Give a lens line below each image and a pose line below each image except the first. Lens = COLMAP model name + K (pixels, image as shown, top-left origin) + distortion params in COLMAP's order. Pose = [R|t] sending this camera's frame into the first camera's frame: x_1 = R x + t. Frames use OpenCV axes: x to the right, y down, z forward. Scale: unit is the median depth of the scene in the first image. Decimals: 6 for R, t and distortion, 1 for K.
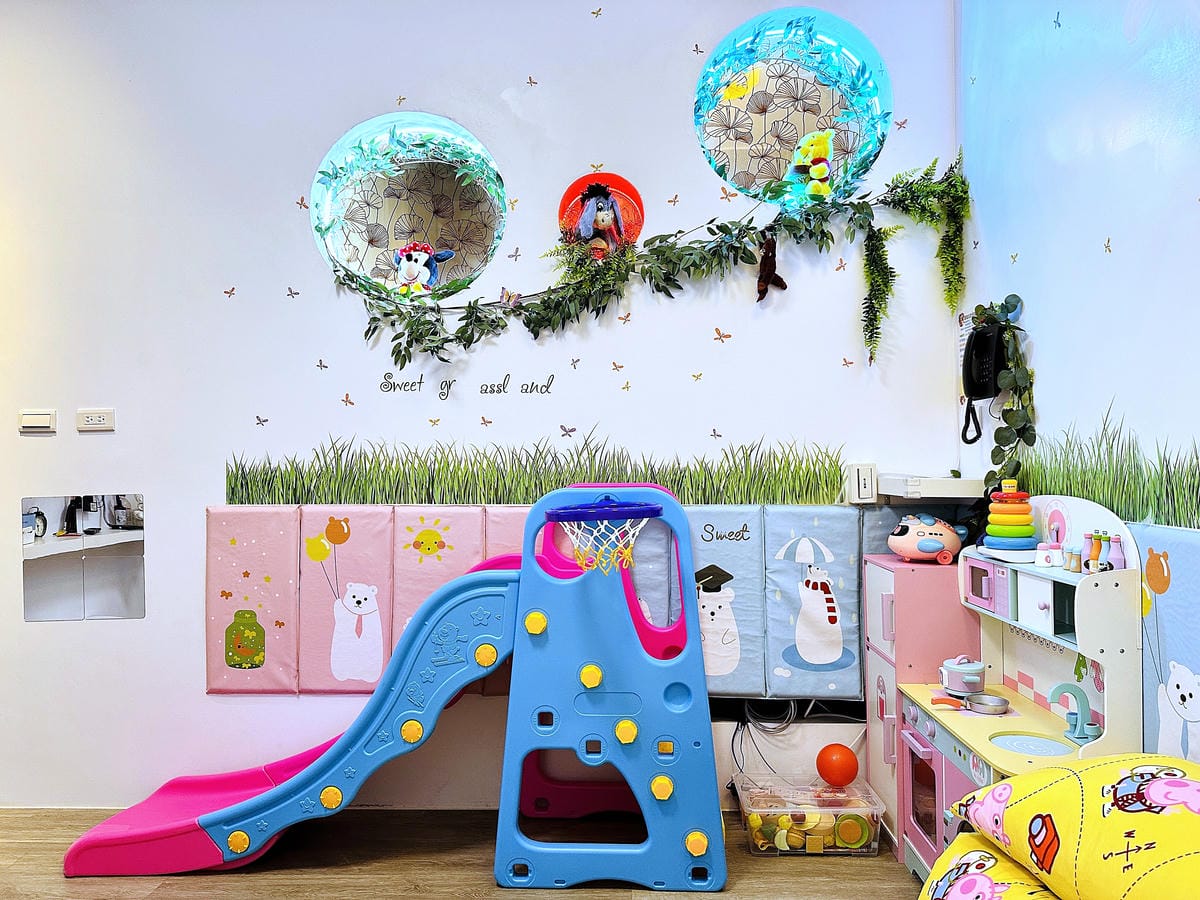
lens RADIAL K [[829.4, 0, 600.0], [0, 829.4, 450.0], [0, 0, 1]] dist [0.197984, -0.434598]
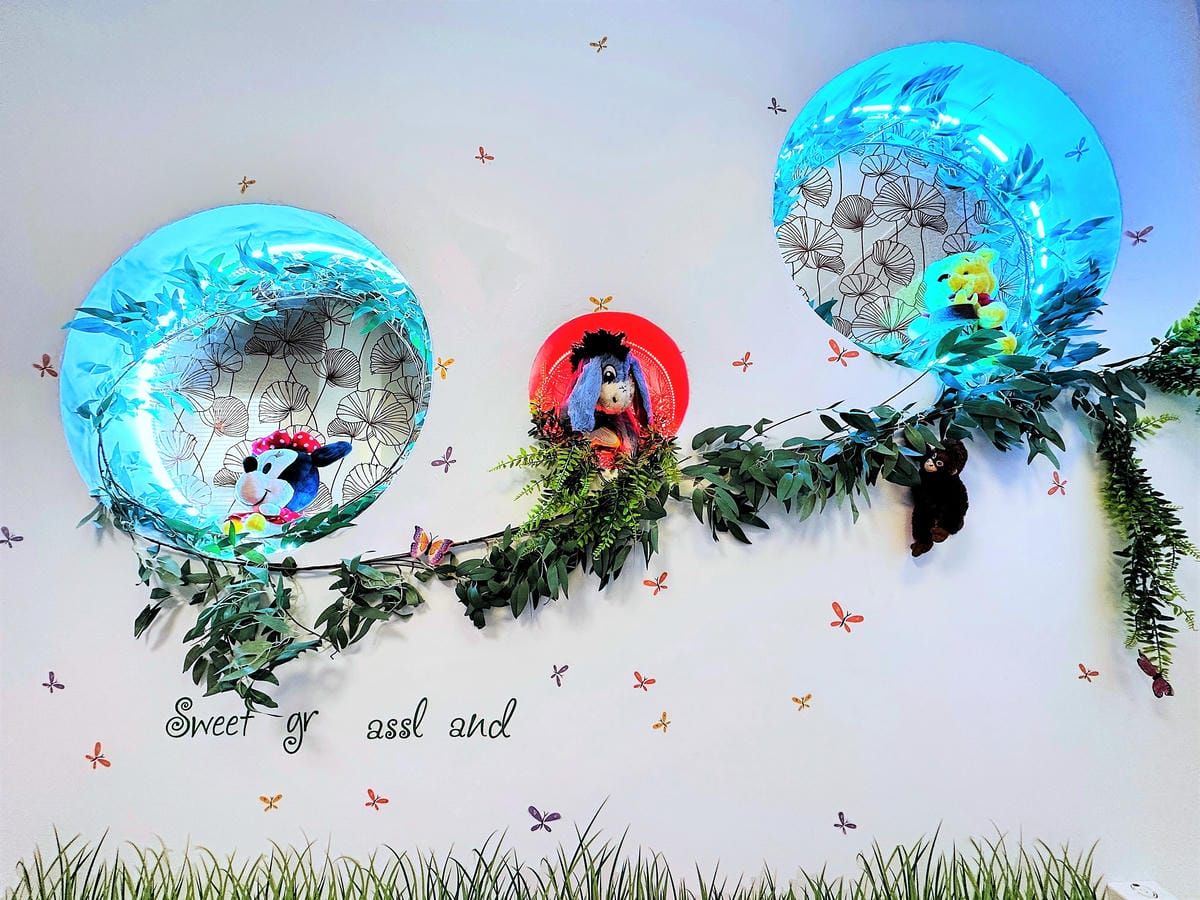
lens RADIAL K [[480.1, 0, 600.0], [0, 480.1, 450.0], [0, 0, 1]] dist [-0.000218, 0.000031]
pose [[0.999326, -0.001928, 0.036659, -0.015747], [0.004774, 0.996965, -0.077702, -0.216913], [-0.036398, 0.077824, 0.996302, 0.701292]]
